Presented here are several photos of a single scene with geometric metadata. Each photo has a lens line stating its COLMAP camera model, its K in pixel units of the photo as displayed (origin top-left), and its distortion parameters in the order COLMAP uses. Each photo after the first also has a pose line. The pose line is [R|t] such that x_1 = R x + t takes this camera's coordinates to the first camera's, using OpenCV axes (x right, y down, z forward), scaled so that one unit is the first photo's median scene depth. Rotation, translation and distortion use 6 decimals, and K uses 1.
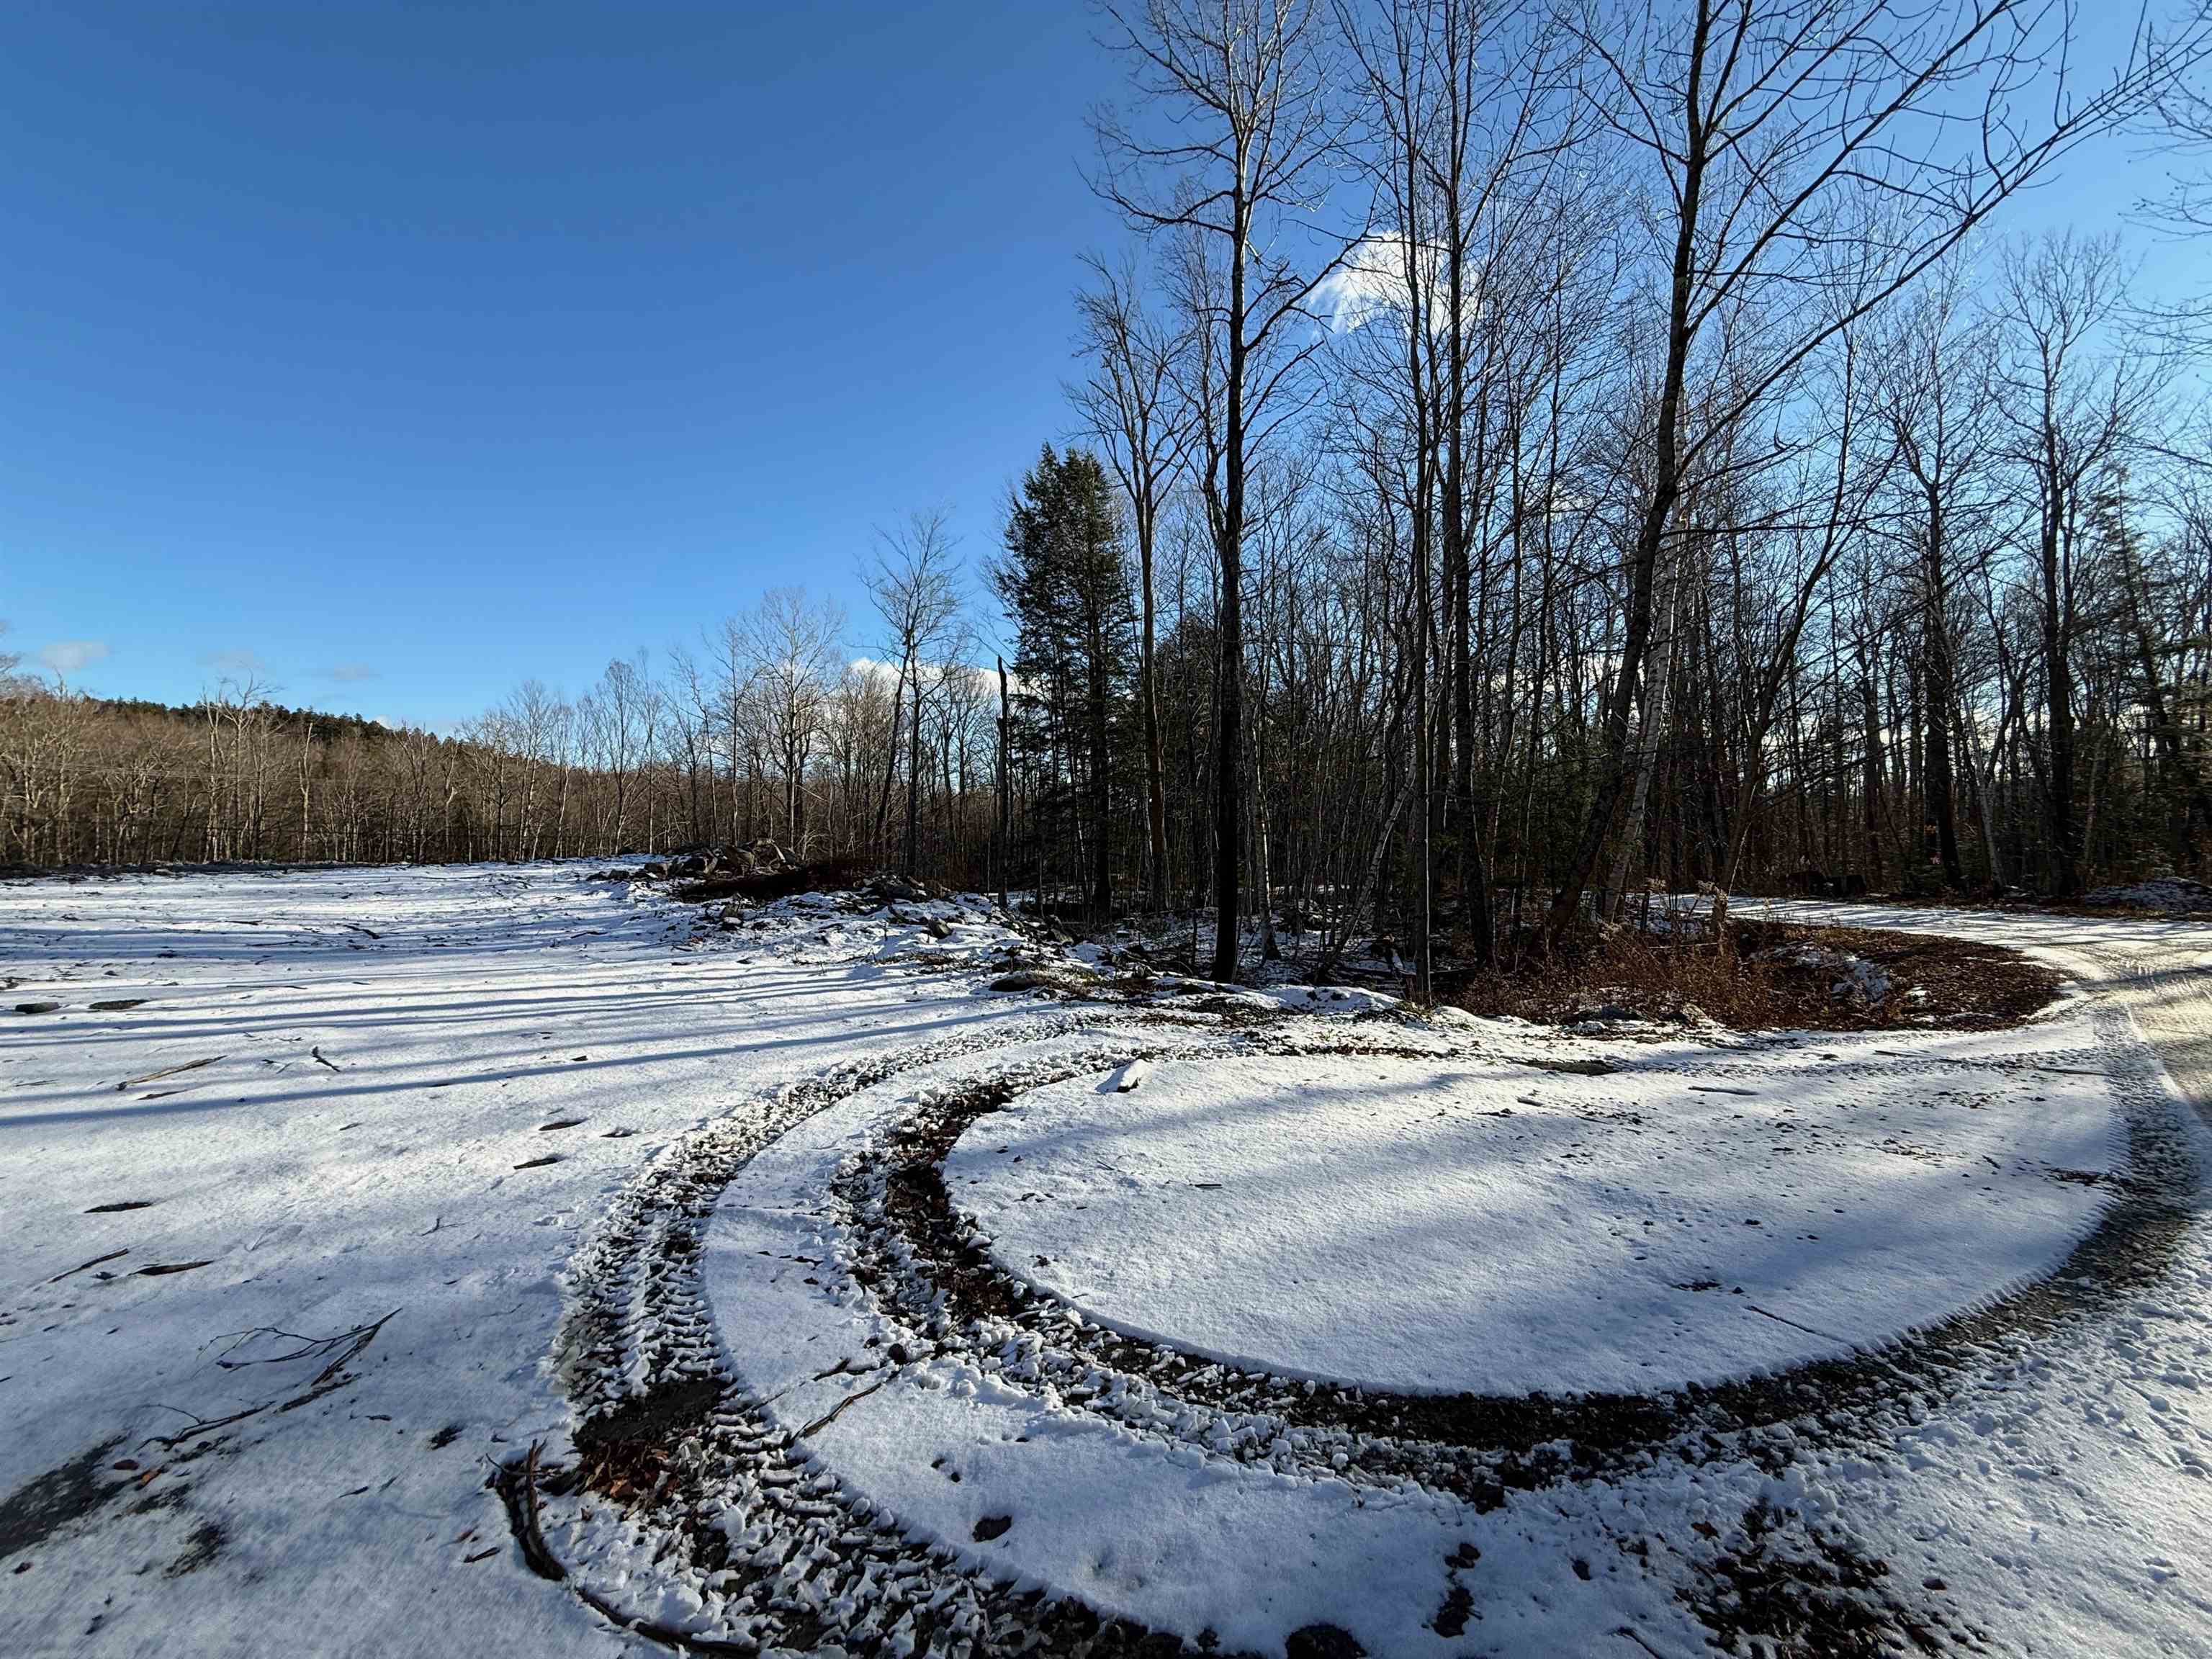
lens RADIAL K [[877.9, 0, 1092.3], [0, 877.9, 834.1], [0, 0, 1]] dist [0.000106, 0.000360]
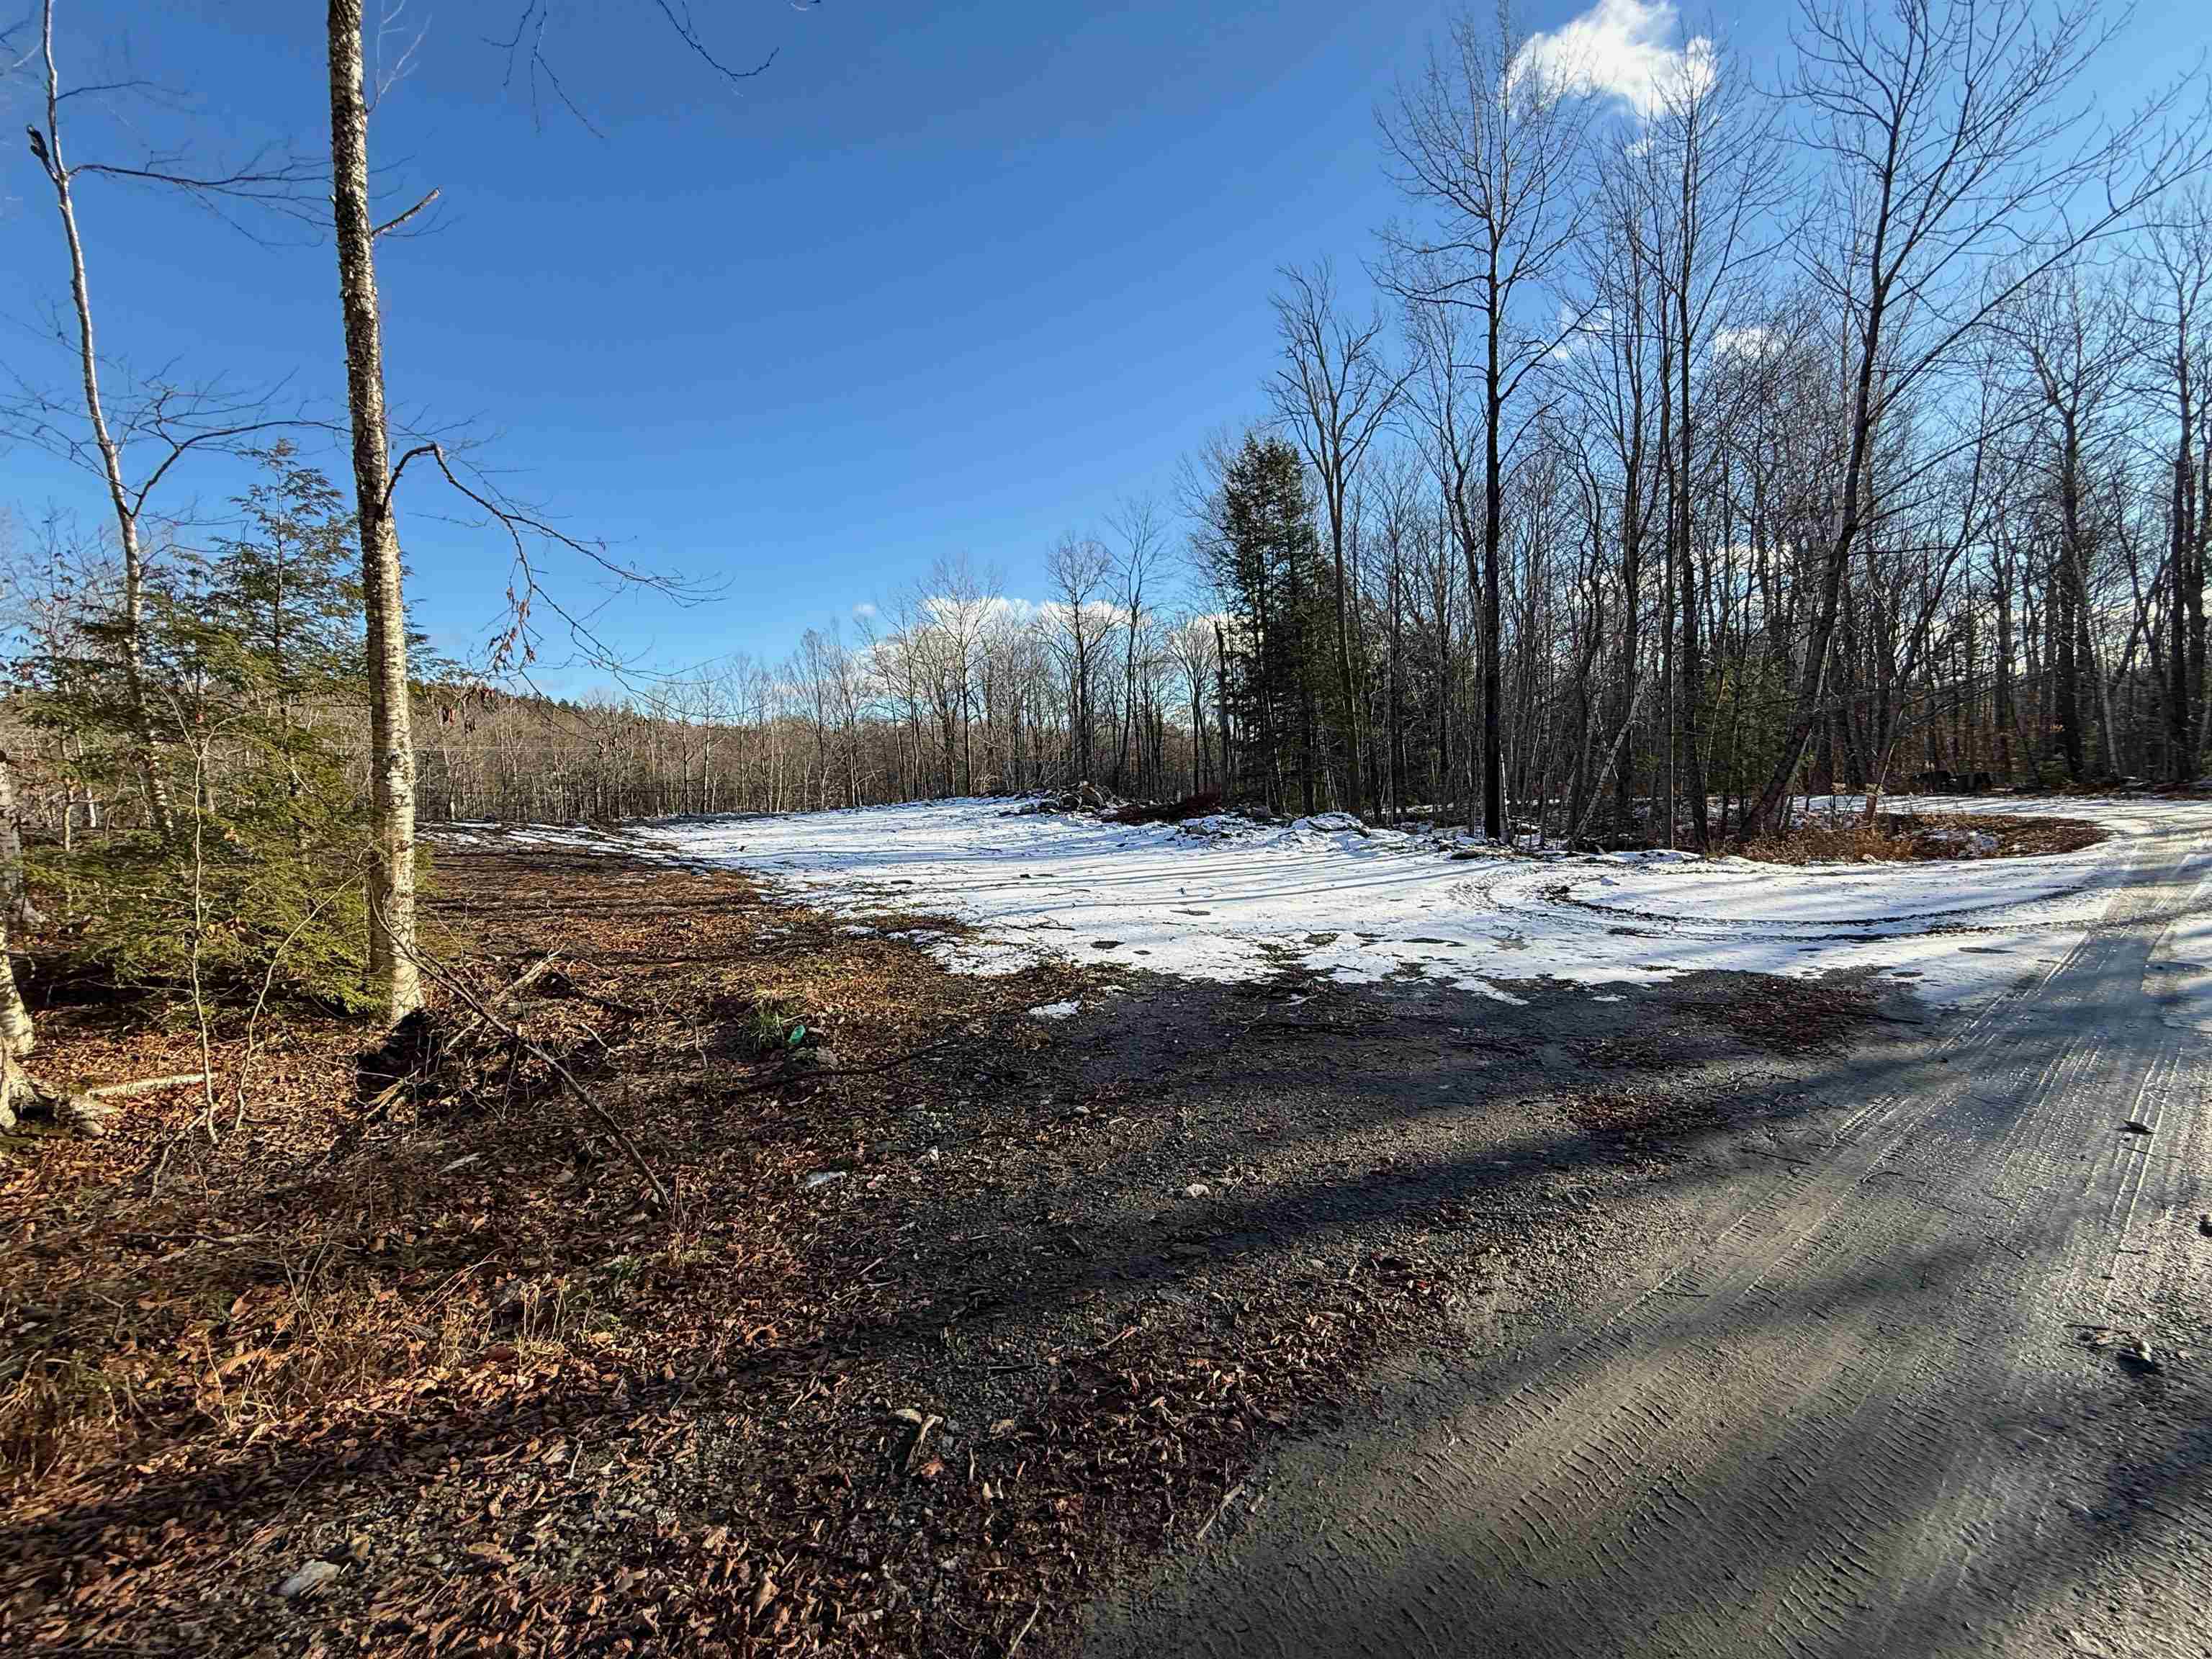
lens RADIAL K [[877.9, 0, 1095.8], [0, 877.9, 831.1], [0, 0, 1]] dist [0.000106, 0.000360]
pose [[0.996224, -0.038205, -0.077960, -0.183301], [0.043898, 0.996389, 0.072673, -0.011070], [0.074902, -0.075821, 0.994304, -0.216963]]
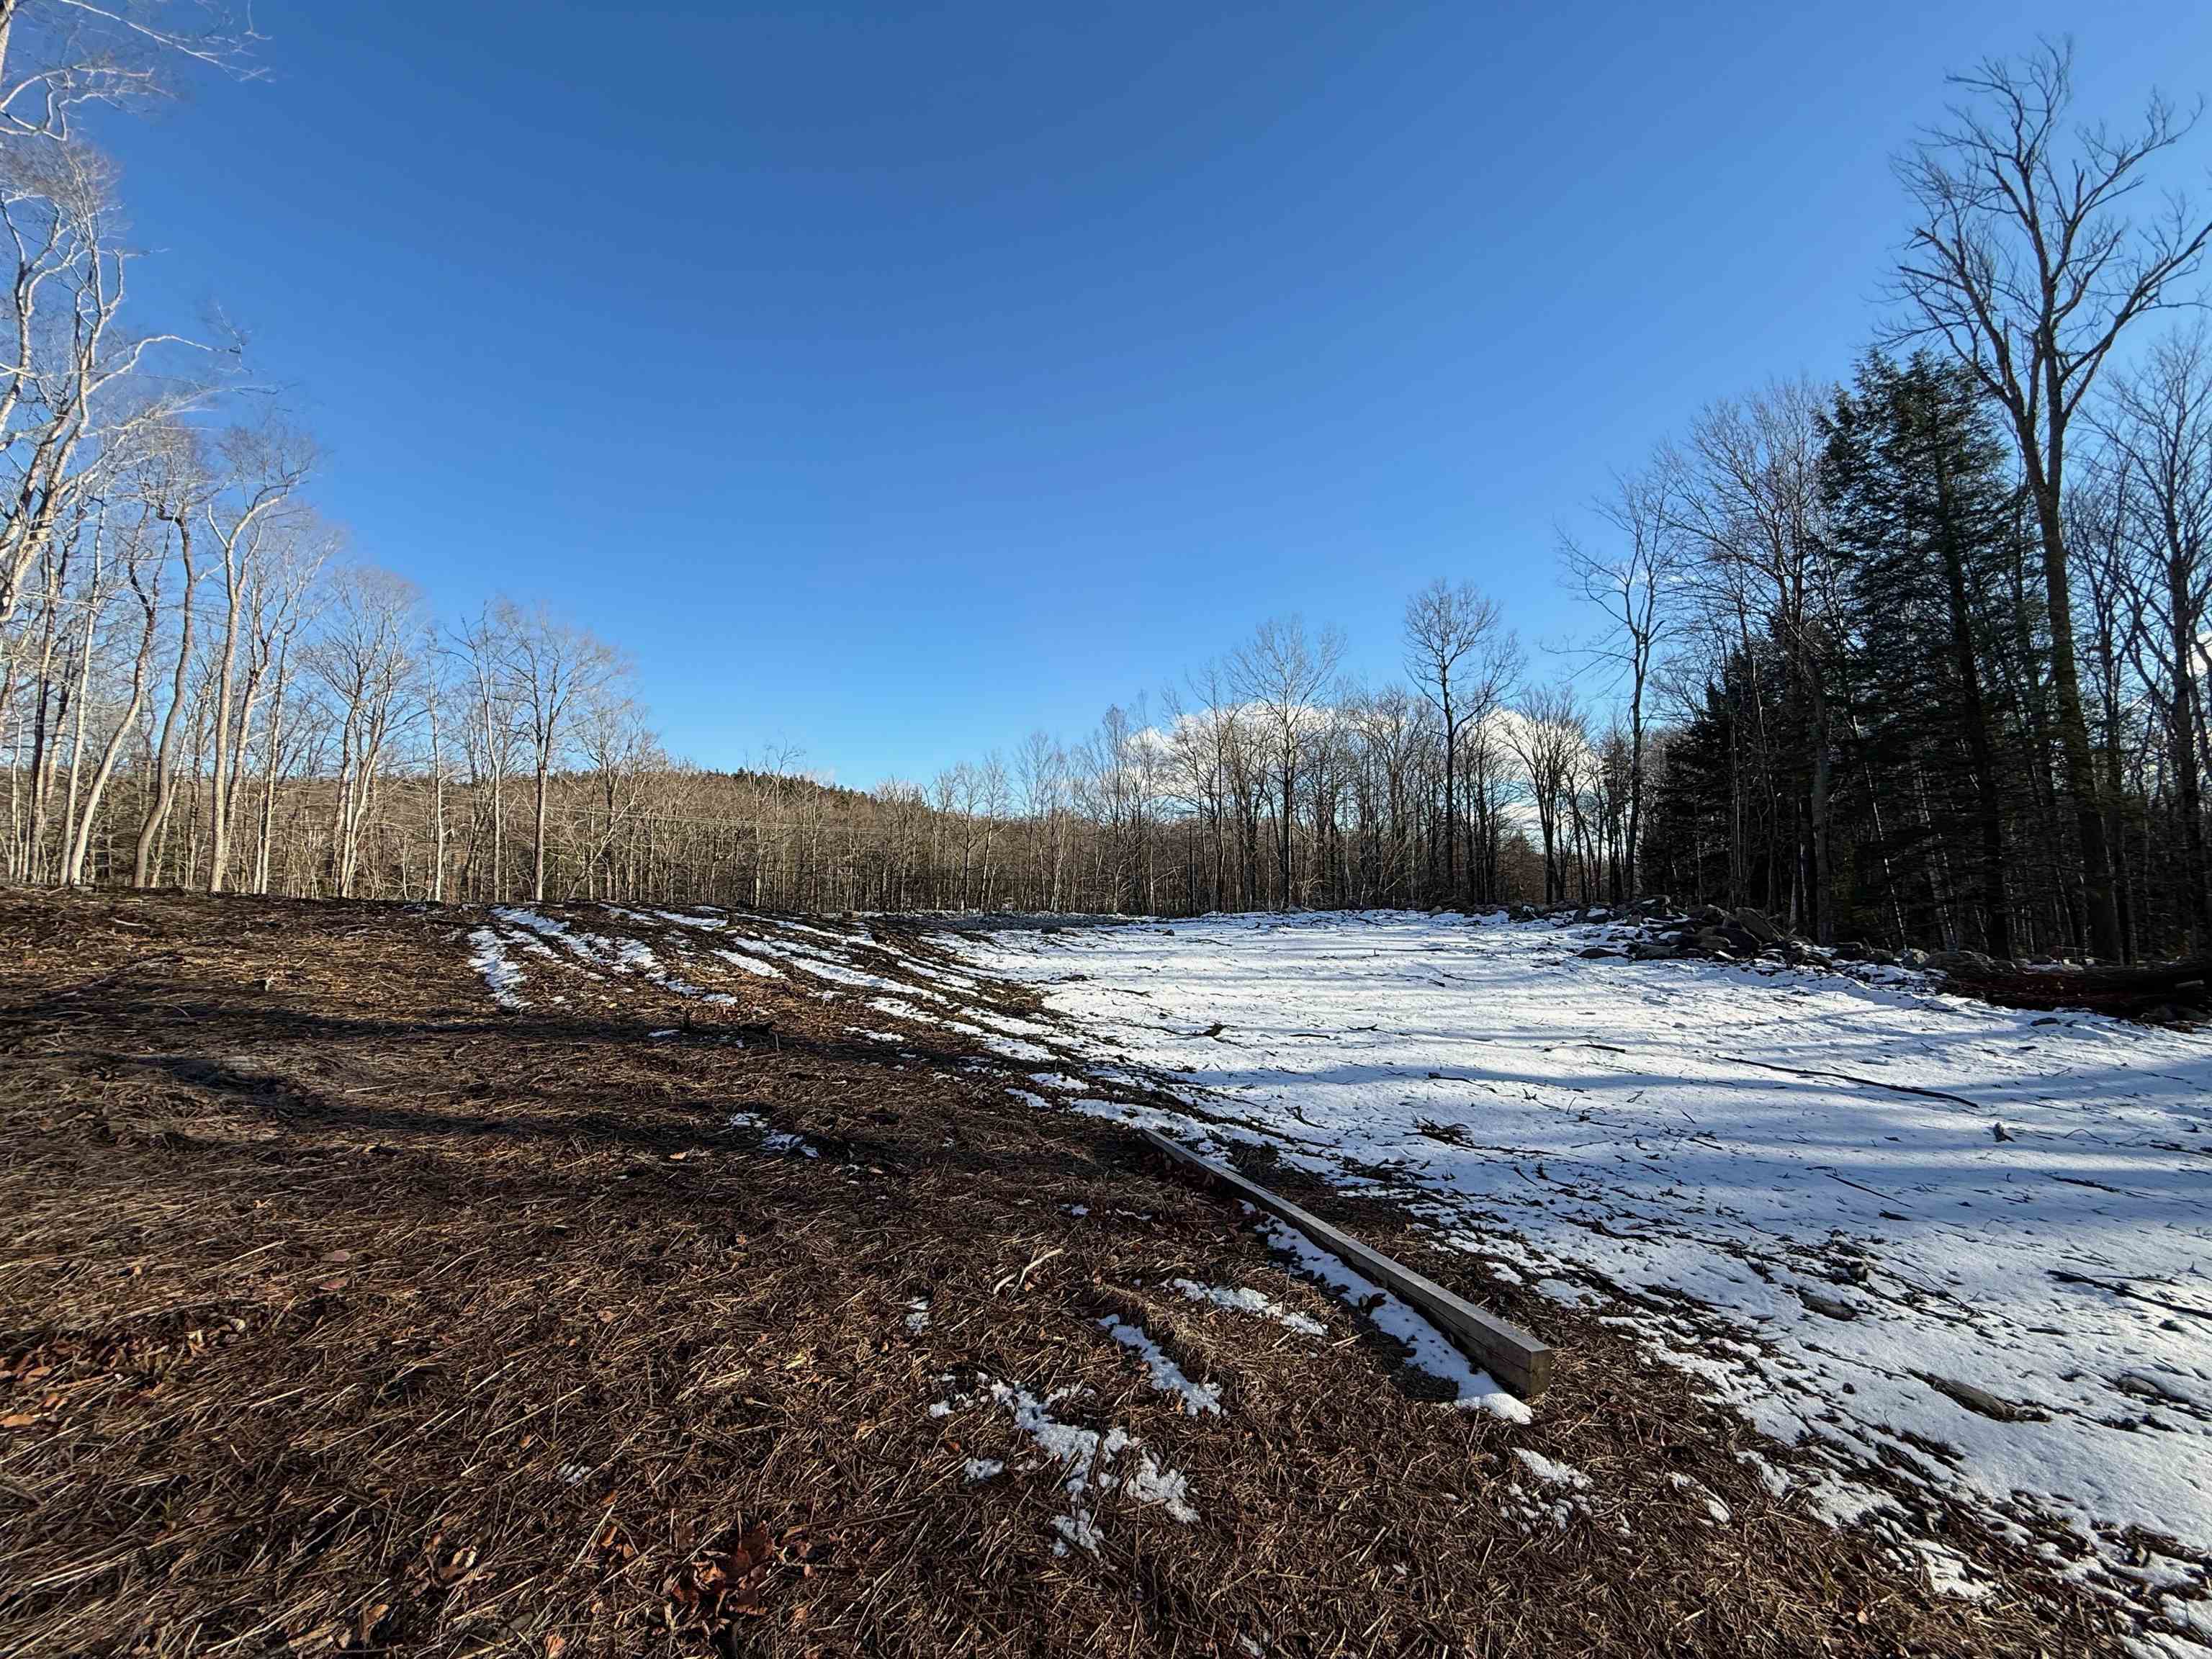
lens RADIAL K [[877.9, 0, 1092.9], [0, 877.9, 835.8], [0, 0, 1]] dist [0.000106, 0.000360]
pose [[0.936918, -0.012391, -0.349330, -0.405270], [-0.003459, 0.998994, -0.044713, -0.007731], [0.349532, 0.043101, 0.935932, 0.107263]]
